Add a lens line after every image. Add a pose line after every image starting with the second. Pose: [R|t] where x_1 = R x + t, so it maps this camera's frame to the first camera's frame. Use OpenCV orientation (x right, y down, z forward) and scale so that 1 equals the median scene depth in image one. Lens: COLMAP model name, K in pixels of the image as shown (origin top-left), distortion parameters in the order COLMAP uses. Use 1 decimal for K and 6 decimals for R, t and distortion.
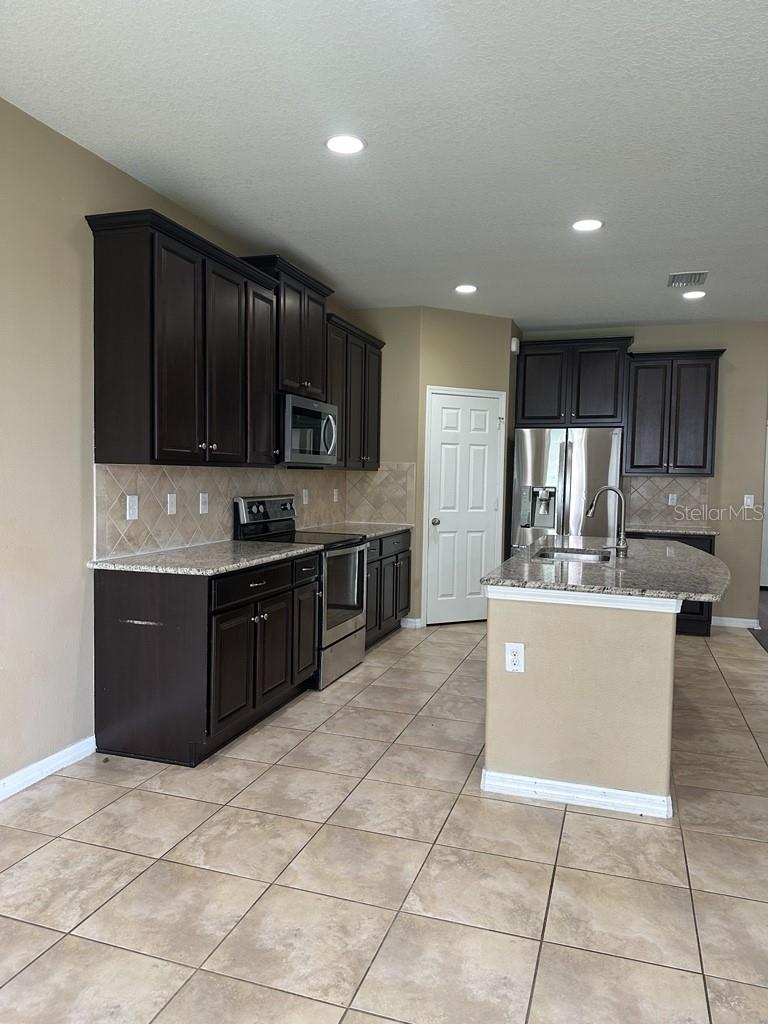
lens RADIAL K [[722.6, 0, 387.6], [0, 722.6, 511.4], [0, 0, 1]] dist [0.058162, -0.072272]
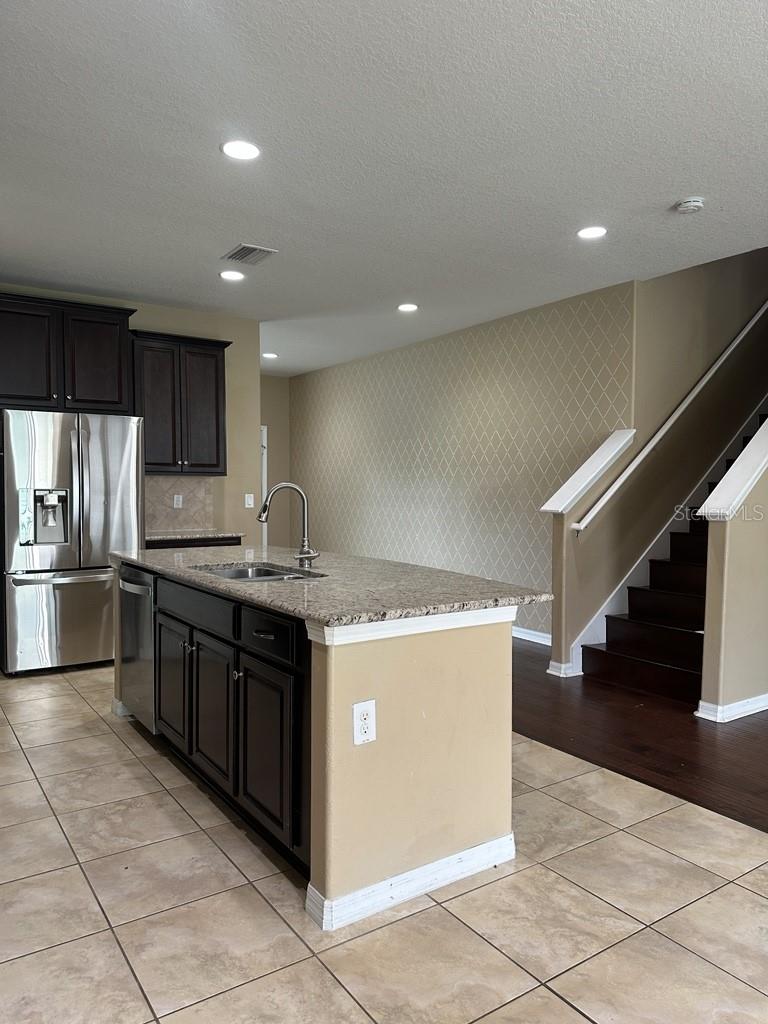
lens RADIAL K [[722.6, 0, 391.4], [0, 722.6, 514.9], [0, 0, 1]] dist [0.058162, -0.072272]
pose [[0.607322, -0.047305, 0.793046, -0.285014], [0.049099, 0.998552, 0.021963, -0.011470], [-0.792937, 0.025599, 0.608766, 0.431277]]
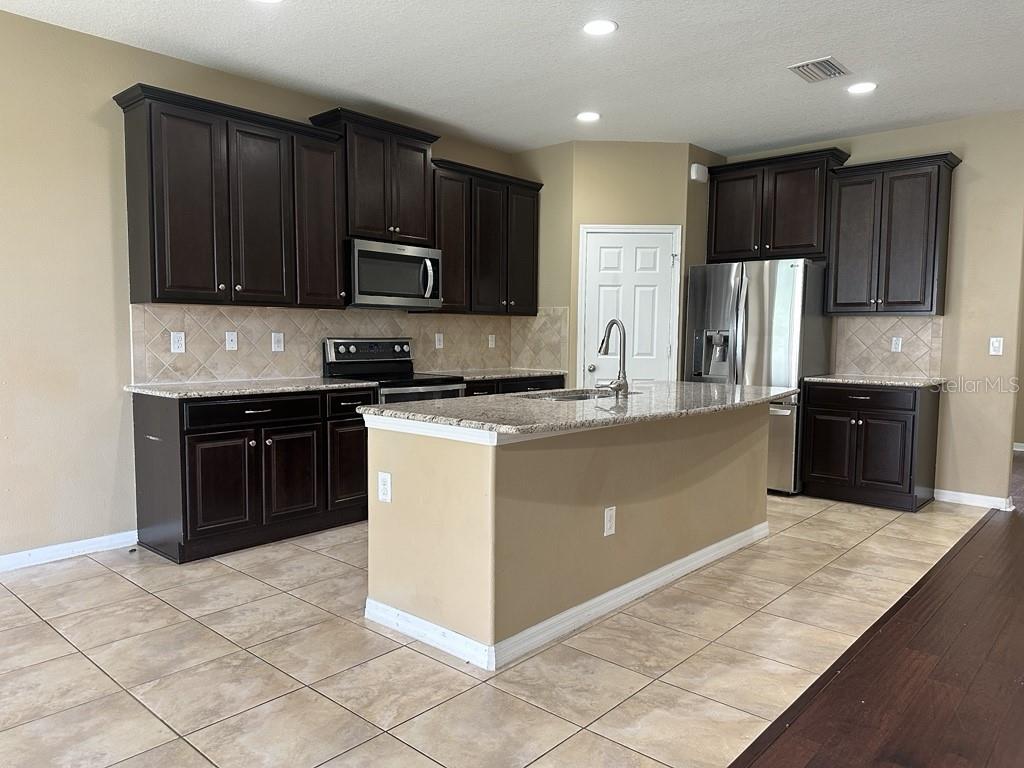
lens RADIAL K [[722.6, 0, 509.4], [0, 722.6, 389.5], [0, 0, 1]] dist [0.058162, -0.072272]
pose [[0.913337, 0.020118, -0.406707, 0.579808], [-0.011411, 0.999651, 0.023823, 0.033965], [0.407045, -0.017118, 0.913248, 0.135642]]
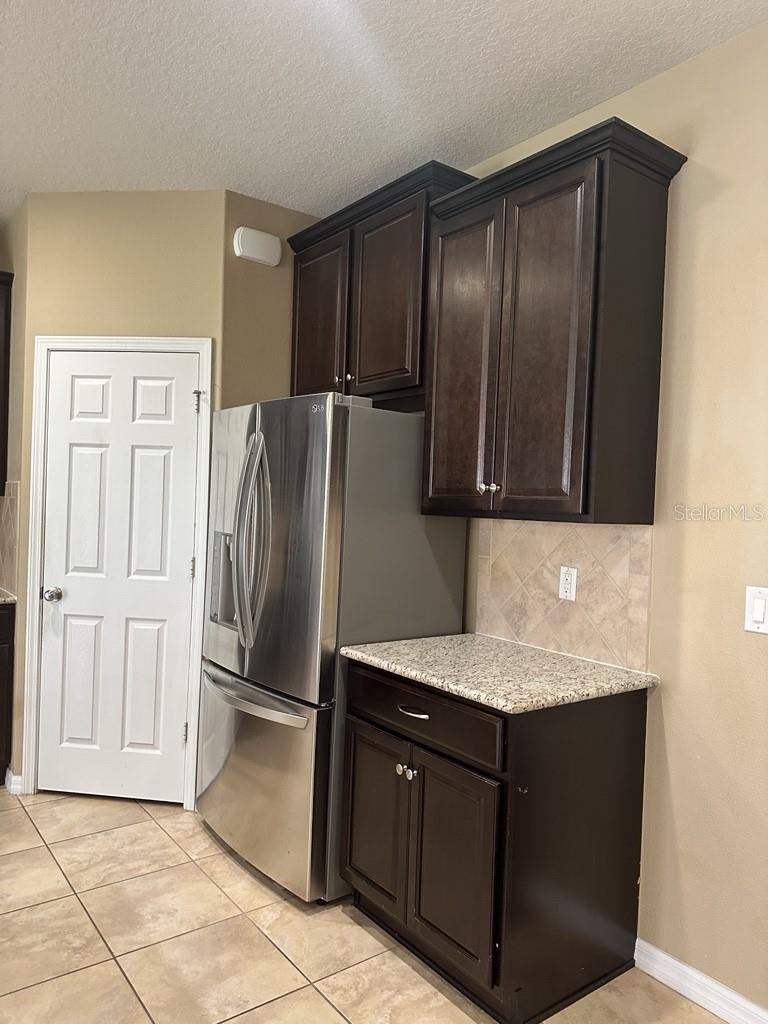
lens RADIAL K [[722.6, 0, 392.5], [0, 722.6, 512.7], [0, 0, 1]] dist [0.058162, -0.072272]
pose [[0.825624, 0.018094, -0.563931, 0.923746], [-0.049883, 0.997913, -0.041012, -0.057423], [0.562012, 0.061991, 0.824803, 1.140950]]
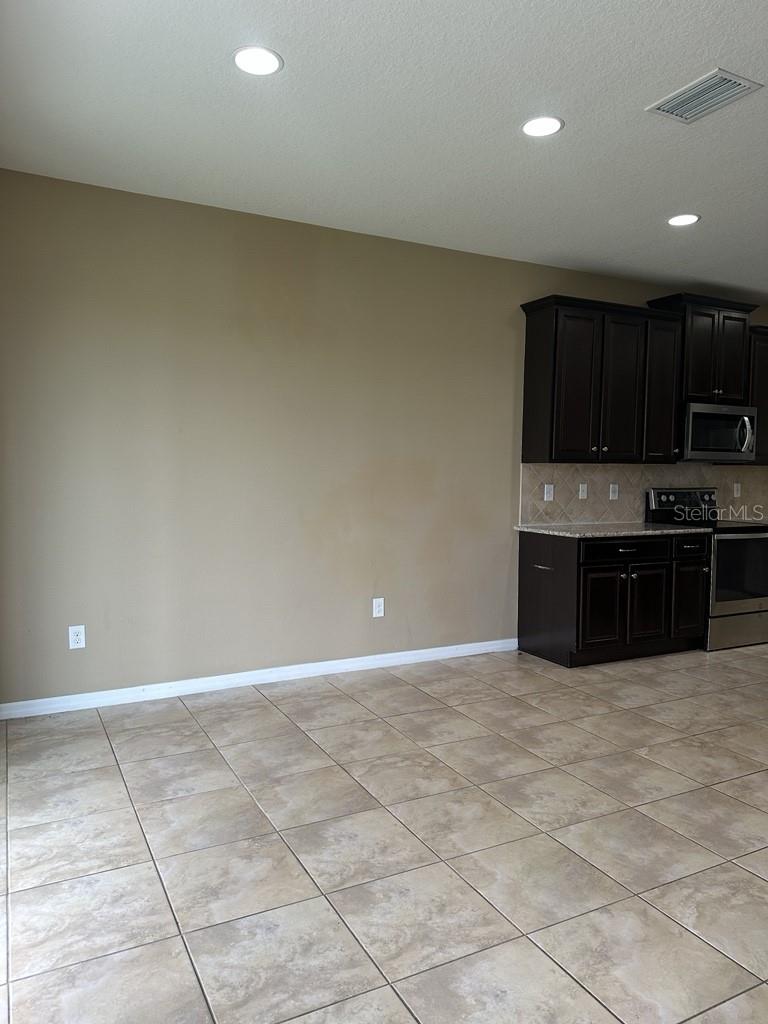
lens RADIAL K [[722.6, 0, 378.6], [0, 722.6, 511.4], [0, 0, 1]] dist [0.058162, -0.072272]
pose [[0.711676, 0.029177, -0.701902, 0.410362], [-0.032341, 0.999439, 0.008753, 0.029334], [0.701763, 0.016471, 0.712220, -0.272046]]
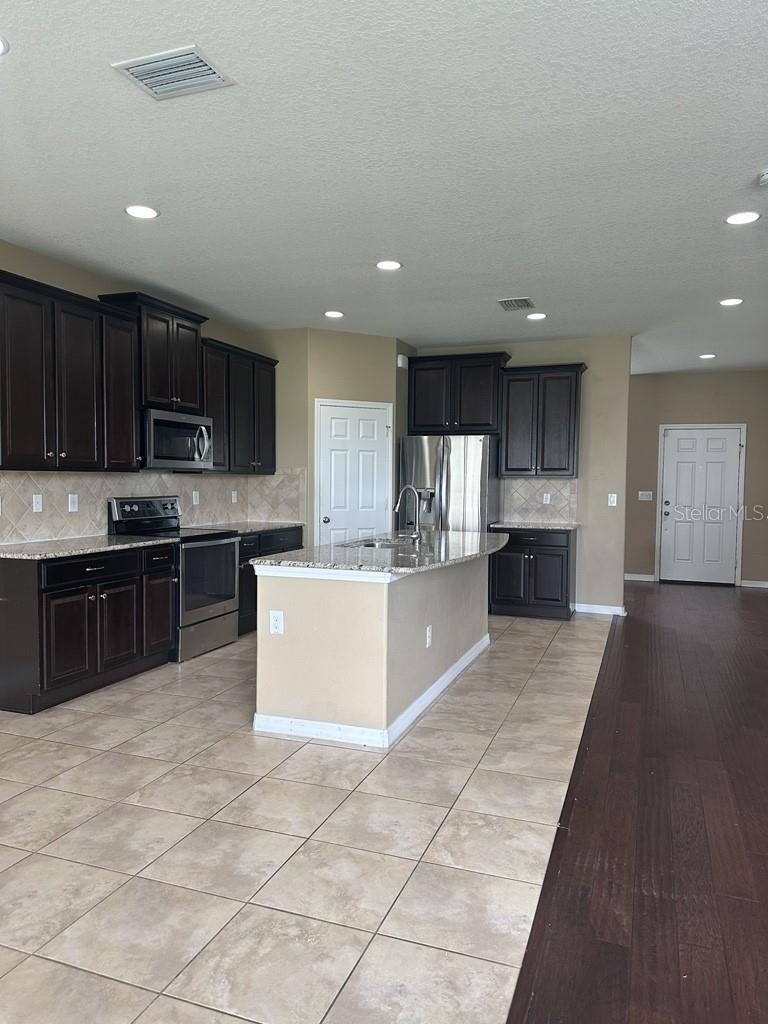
lens RADIAL K [[722.6, 0, 387.5], [0, 722.6, 515.9], [0, 0, 1]] dist [0.058162, -0.072272]
pose [[0.999501, -0.007006, -0.030808, 0.323585], [0.006965, 0.999975, -0.001458, 0.016687], [0.030818, 0.001243, 0.999524, -0.188424]]
